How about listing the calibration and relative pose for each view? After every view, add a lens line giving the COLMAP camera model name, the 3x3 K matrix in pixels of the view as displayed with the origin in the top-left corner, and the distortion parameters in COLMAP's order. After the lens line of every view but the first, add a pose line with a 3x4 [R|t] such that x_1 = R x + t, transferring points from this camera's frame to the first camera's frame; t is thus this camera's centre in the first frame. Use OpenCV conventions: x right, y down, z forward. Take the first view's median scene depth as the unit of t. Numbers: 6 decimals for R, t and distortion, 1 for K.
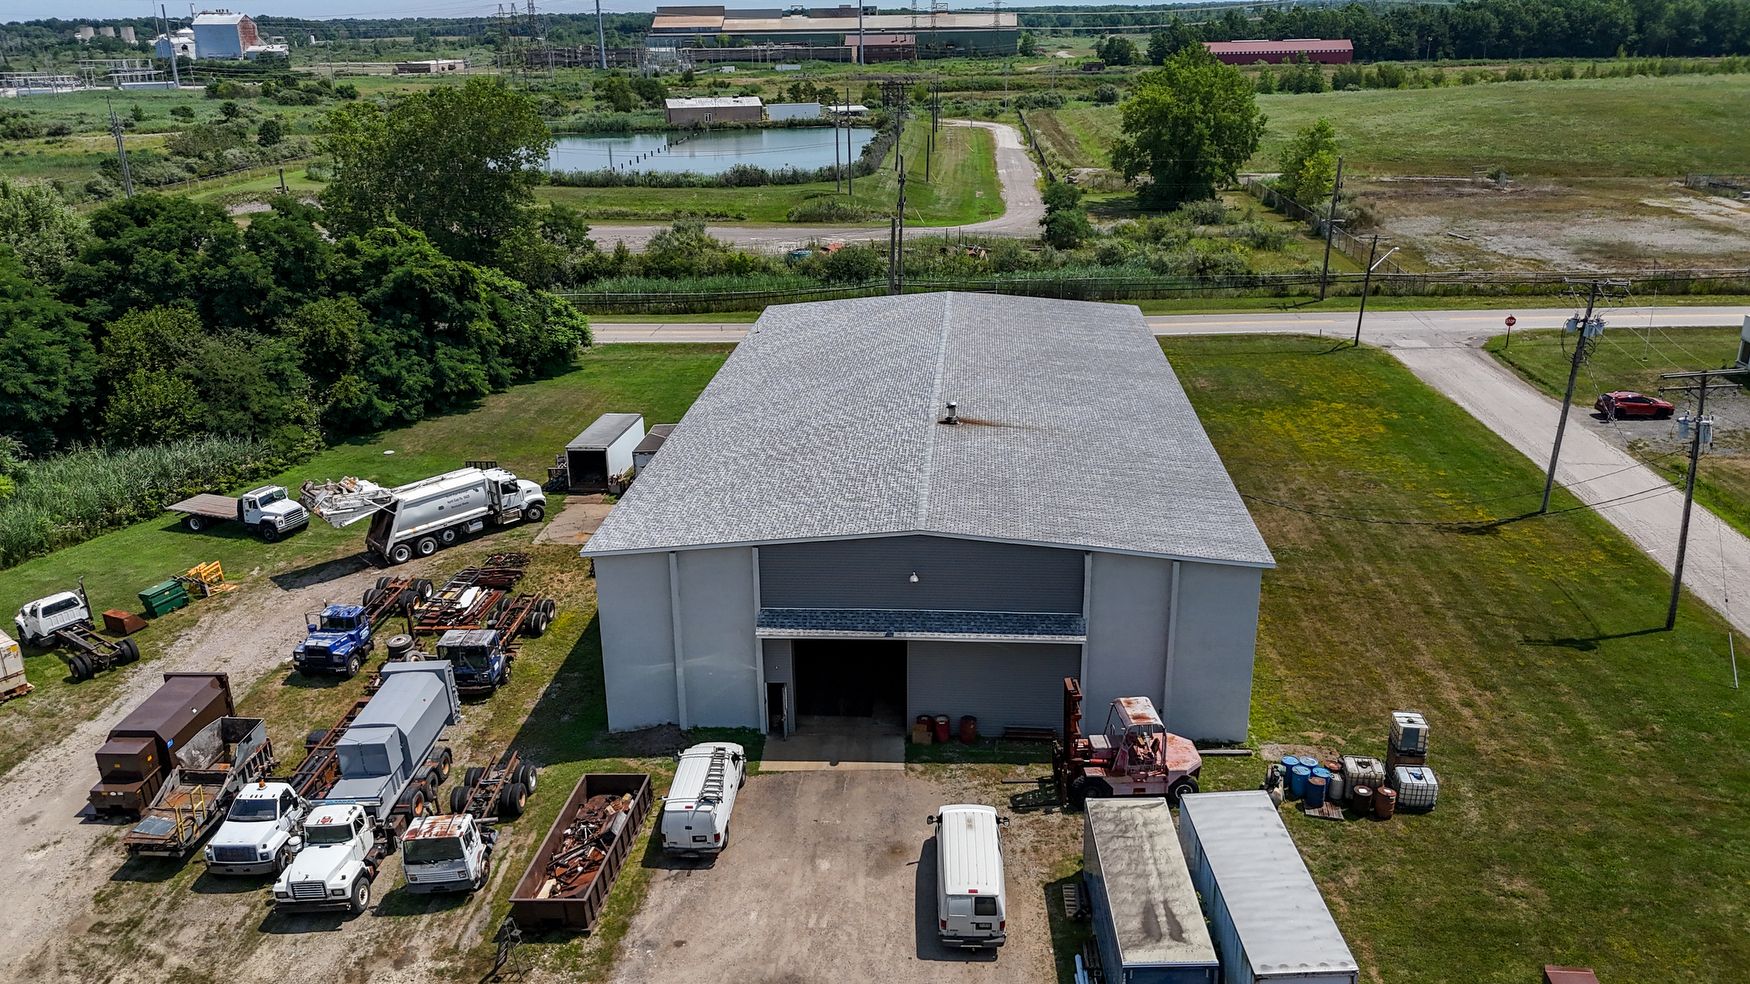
lens RADIAL K [[1315.5, 0, 871.9], [0, 1315.5, 486.6], [0, 0, 1]] dist [0.109019, -0.178991]
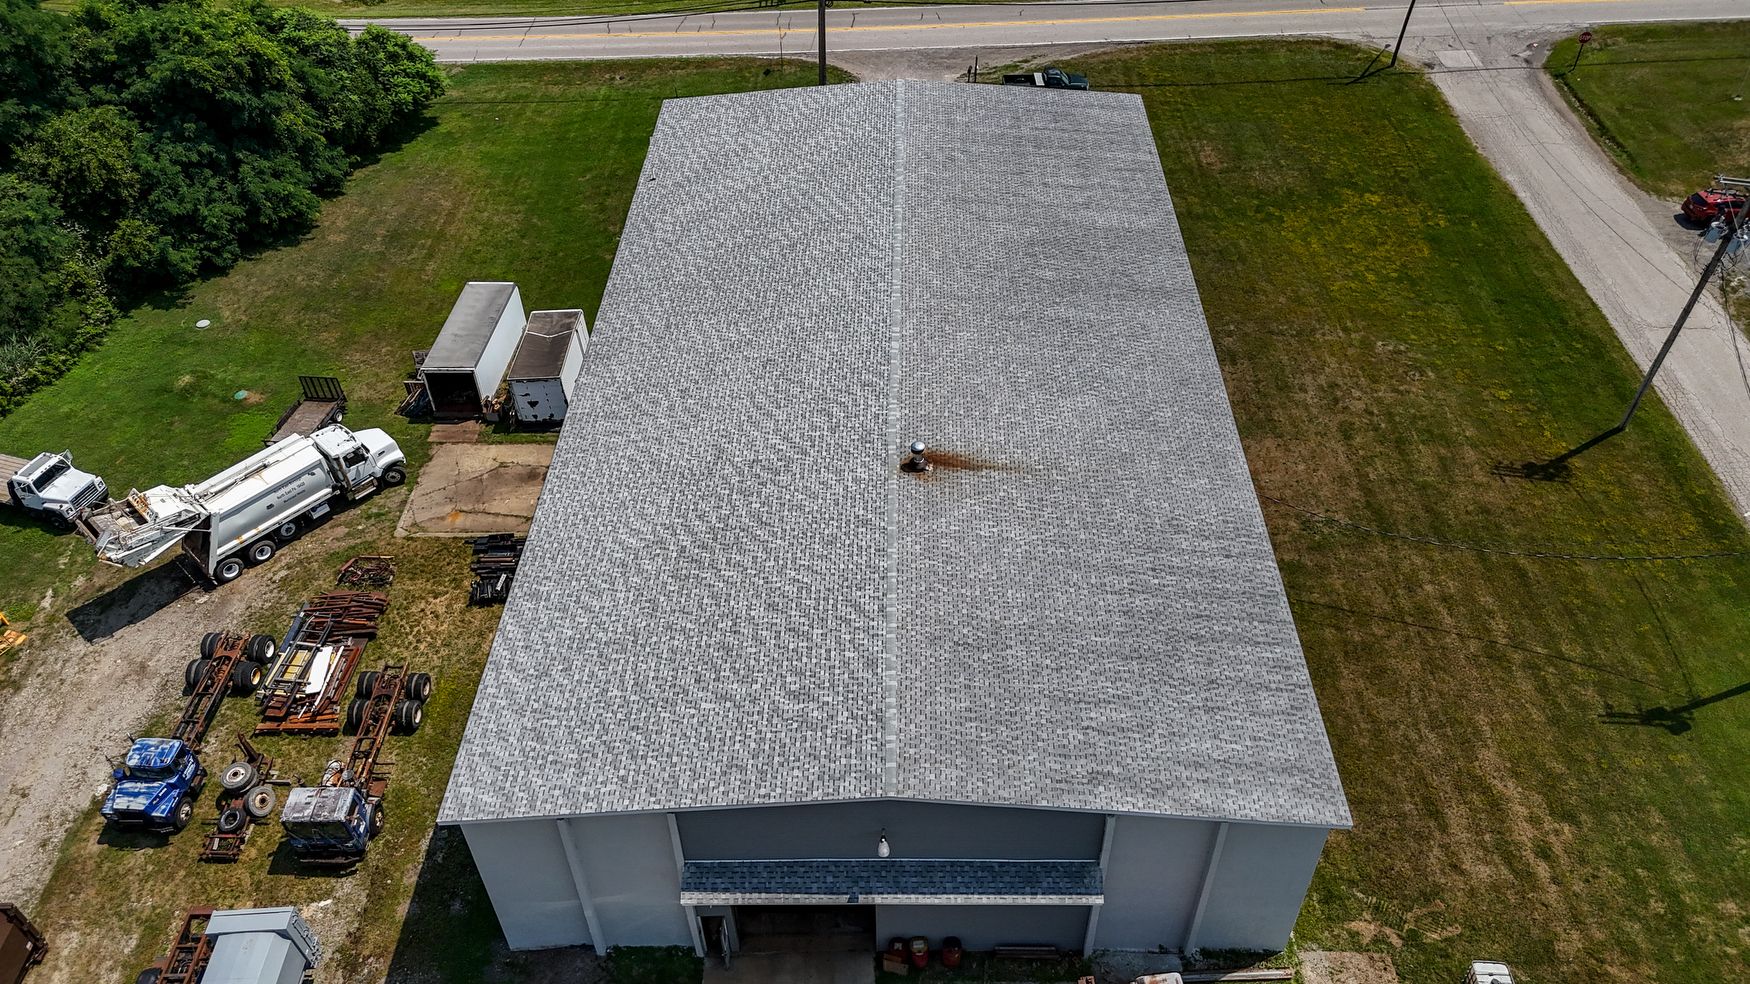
lens RADIAL K [[1298.1, 0, 875.0], [0, 1298.1, 492.0], [0, 0, 1]] dist [0.077224, -0.072560]
pose [[0.998217, -0.044400, 0.039894, 0.004213], [0.025627, 0.922409, 0.385363, -0.285968], [-0.053909, -0.383654, 0.921902, 0.264744]]
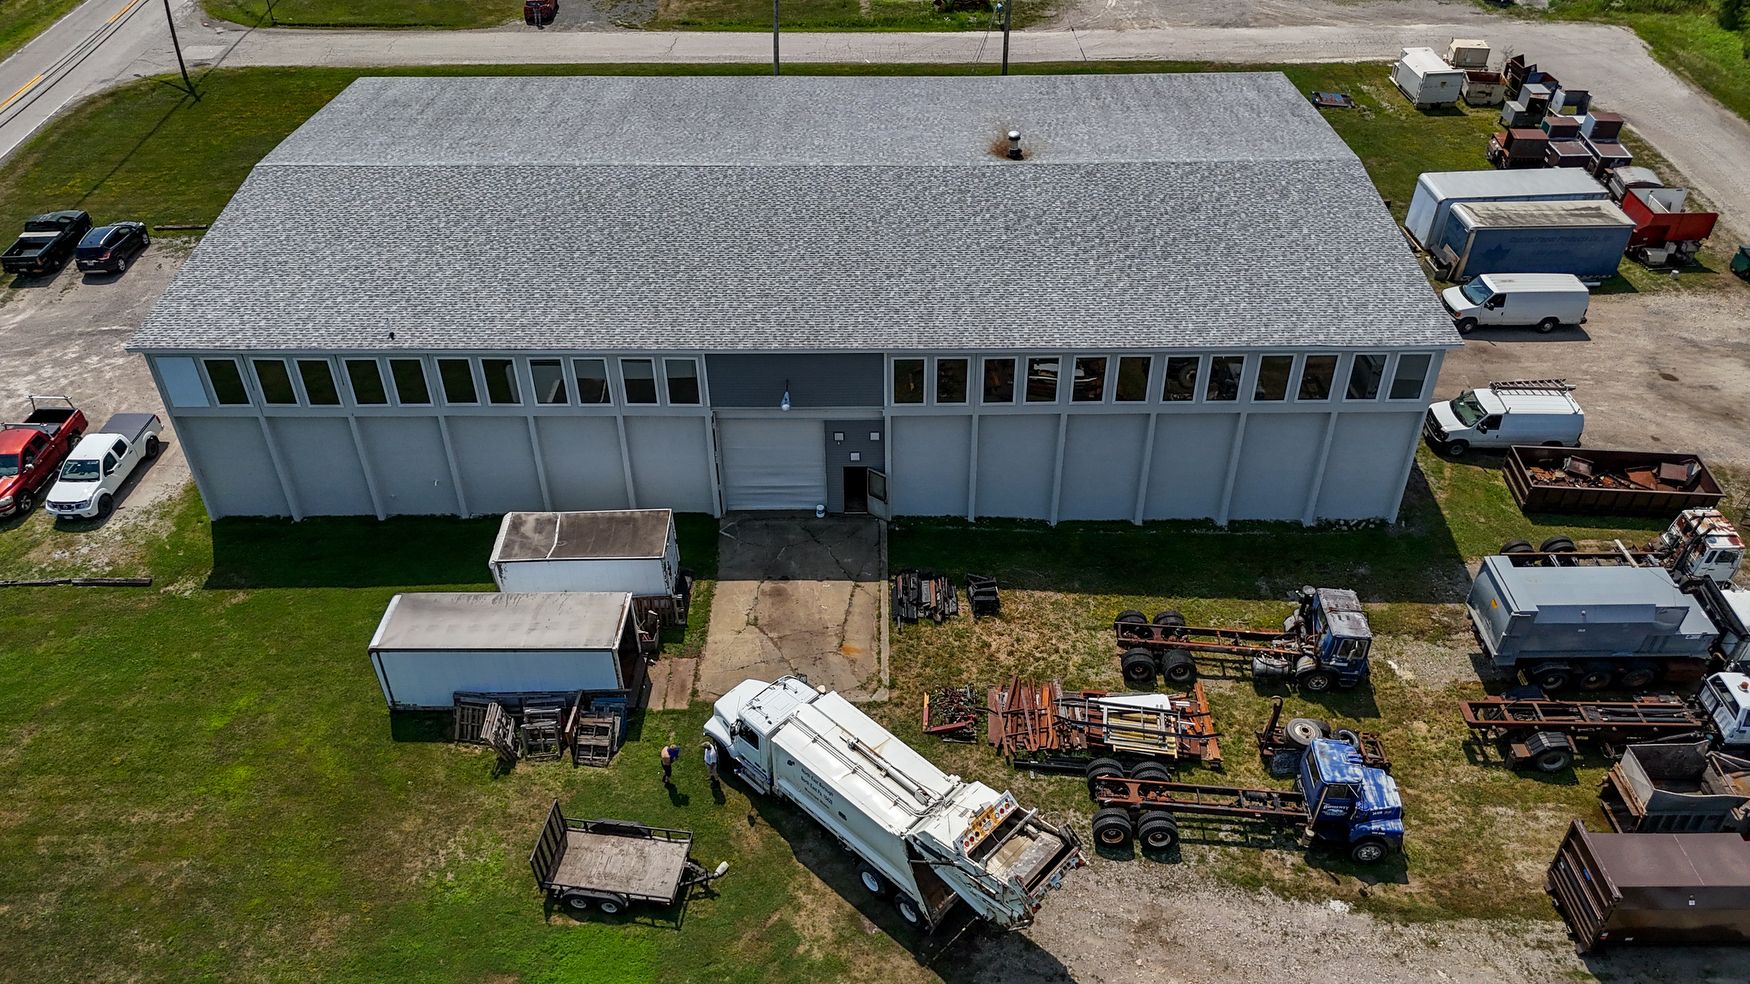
lens RADIAL K [[1323.9, 0, 875.0], [0, 1323.9, 492.0], [0, 0, 1]] dist [0.073037, -0.064127]
pose [[-0.075080, -0.593597, 0.801253, -0.690857], [0.343745, 0.738863, 0.579586, -0.380633], [-0.936057, 0.318942, 0.148572, 0.902304]]
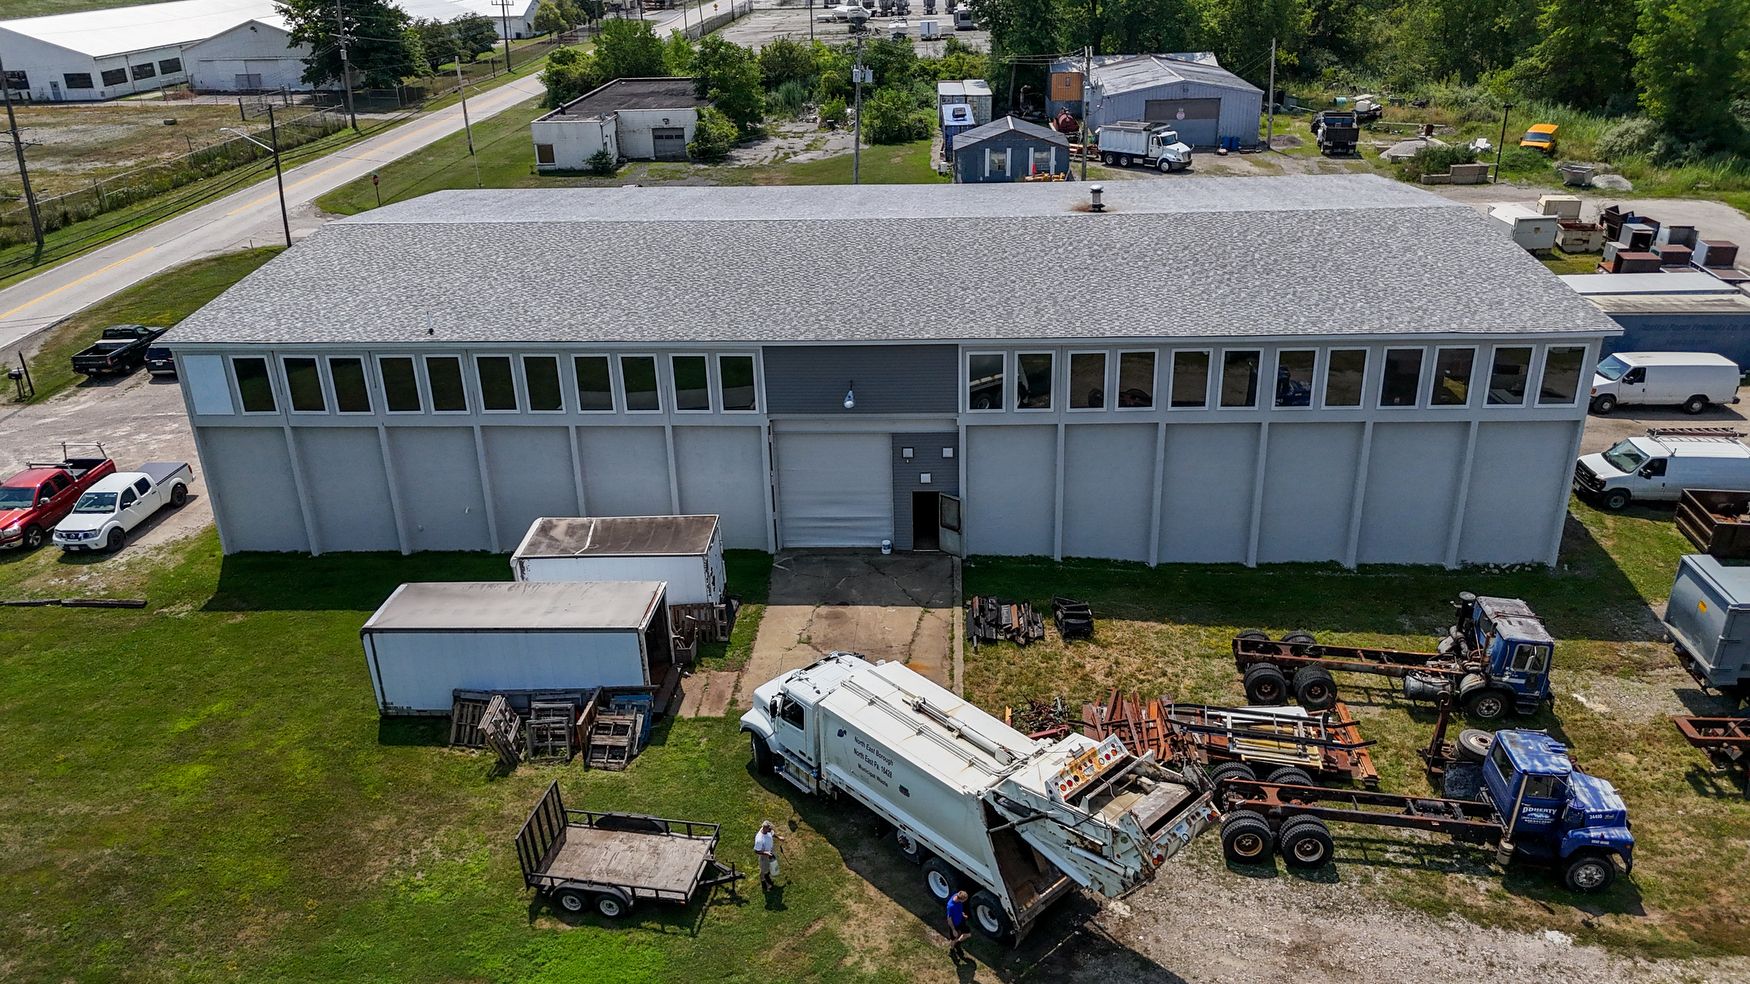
lens RADIAL K [[1298.1, 0, 875.0], [0, 1298.1, 492.0], [0, 0, 1]] dist [0.077224, -0.072560]
pose [[-0.018459, -0.388152, 0.921410, -0.687187], [0.361985, 0.856454, 0.368040, -0.223699], [-0.932001, 0.340331, 0.124696, 0.957643]]
